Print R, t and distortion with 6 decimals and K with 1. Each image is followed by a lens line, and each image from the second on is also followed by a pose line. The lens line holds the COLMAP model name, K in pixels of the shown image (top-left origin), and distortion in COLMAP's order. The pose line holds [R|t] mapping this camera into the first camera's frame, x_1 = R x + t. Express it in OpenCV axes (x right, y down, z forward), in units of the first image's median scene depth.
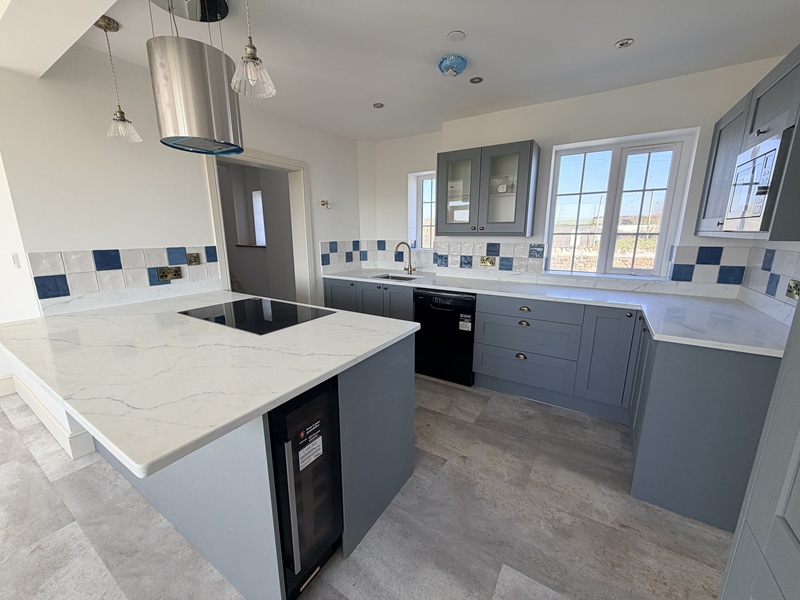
lens RADIAL K [[318.1, 0, 398.7], [0, 318.1, 301.0], [0, 0, 1]] dist [0.000127, 0.000111]
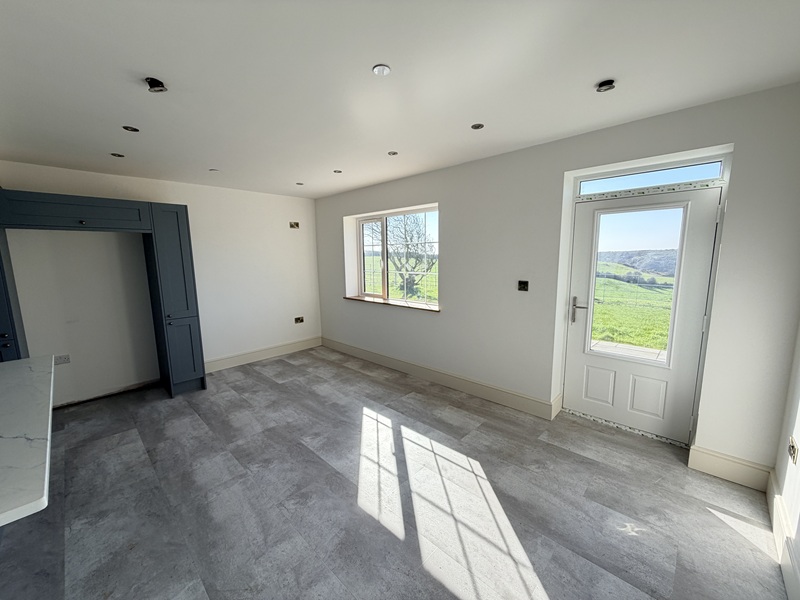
lens RADIAL K [[318.1, 0, 398.7], [0, 318.1, 301.8], [0, 0, 1]] dist [0.000127, 0.000111]
pose [[-0.979625, -0.013358, 0.200388, -1.406276], [0.058473, 0.935586, 0.348223, -0.257207], [-0.192132, 0.352845, -0.915743, 0.891131]]
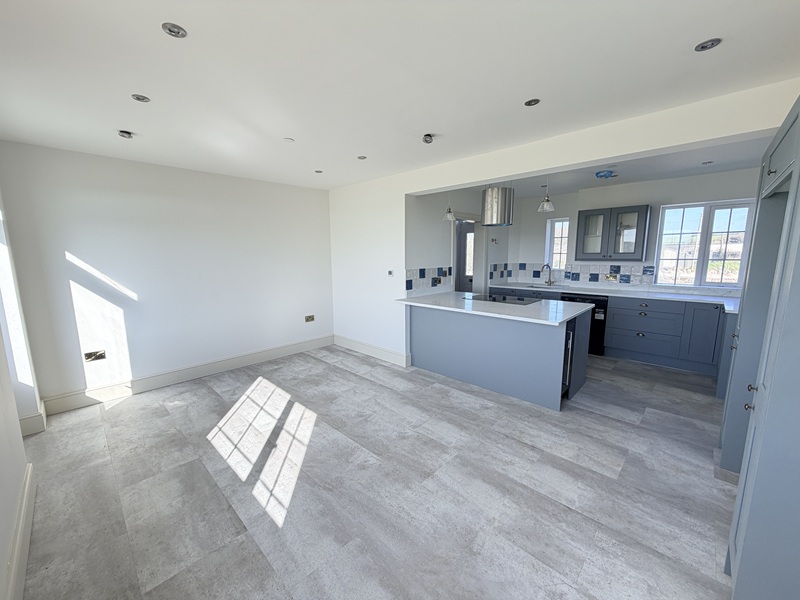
lens RADIAL K [[318.1, 0, 399.2], [0, 318.1, 300.7], [0, 0, 1]] dist [0.000127, 0.000111]
pose [[0.979869, 0.023150, -0.198293, -0.570790], [-0.035831, 0.997519, -0.060605, 0.162660], [0.196398, 0.066490, 0.978267, -0.951238]]
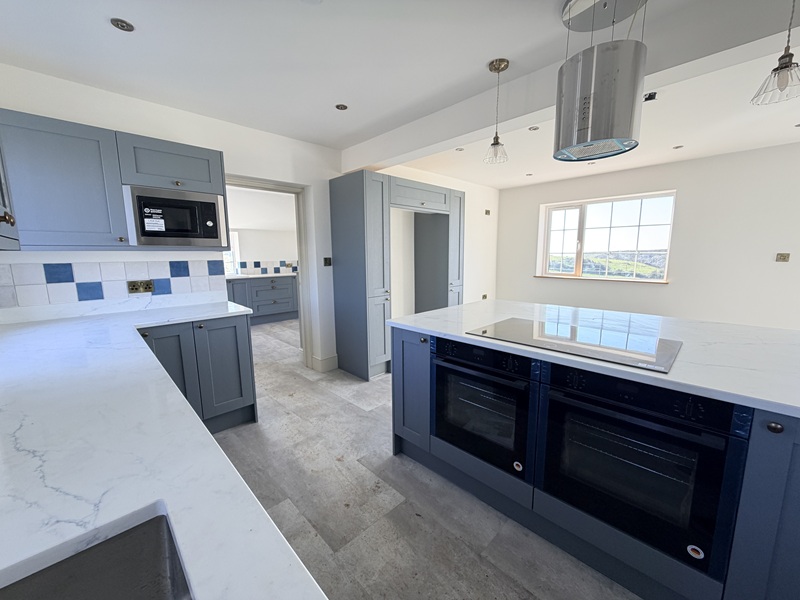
lens RADIAL K [[318.1, 0, 400.9], [0, 318.1, 302.0], [0, 0, 1]] dist [0.000127, 0.000111]
pose [[-0.973208, -0.025553, 0.228504, -0.184816], [0.058944, 0.932866, 0.355369, -0.299235], [-0.222244, 0.359317, -0.906366, 1.491591]]
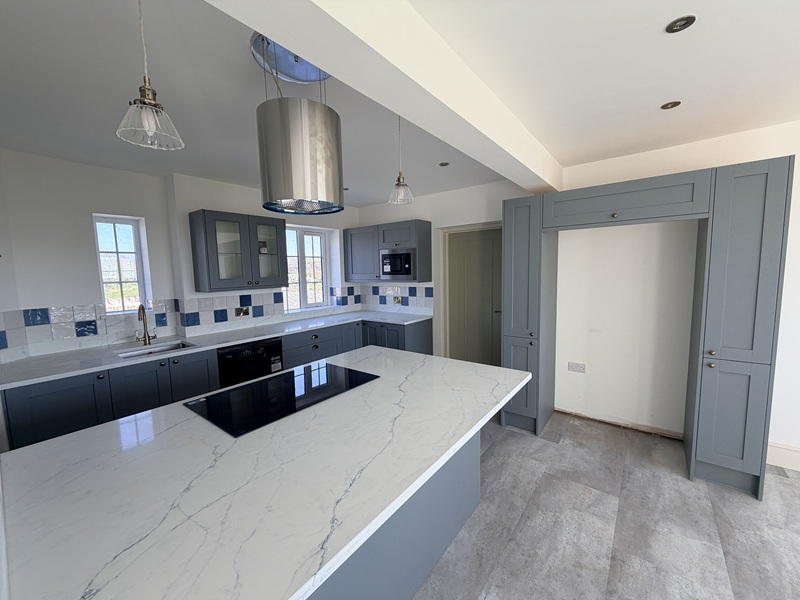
lens RADIAL K [[318.1, 0, 398.0], [0, 318.1, 301.7], [0, 0, 1]] dist [0.000127, 0.000111]
pose [[0.106846, -0.100582, 0.989175, -1.032801], [0.235771, 0.969058, 0.073069, -0.155965], [-0.965917, 0.225411, 0.127254, 0.470042]]
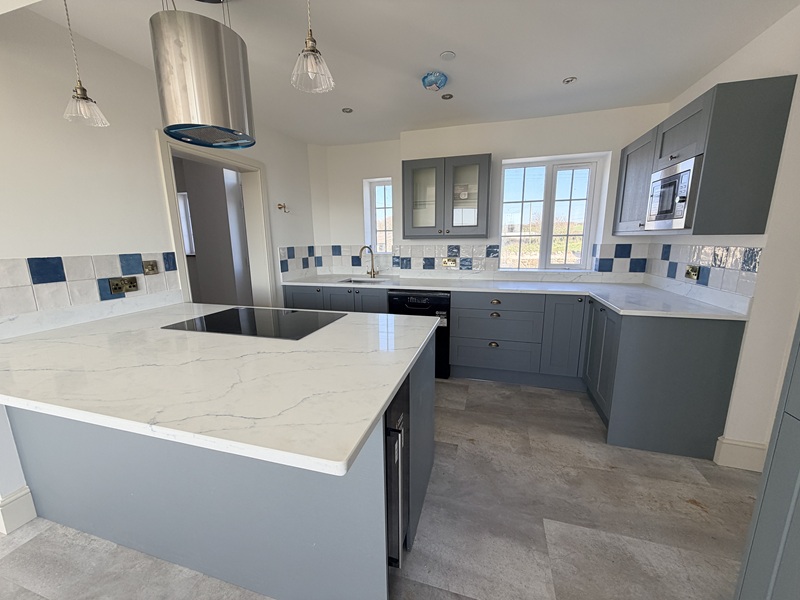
lens RADIAL K [[318.1, 0, 398.9], [0, 318.1, 301.0], [0, 0, 1]] dist [0.000127, 0.000111]
pose [[0.962259, -0.061733, 0.265041, -0.252693], [0.068239, 0.997550, -0.015401, 0.017538], [-0.263441, 0.032906, 0.964114, 0.005325]]
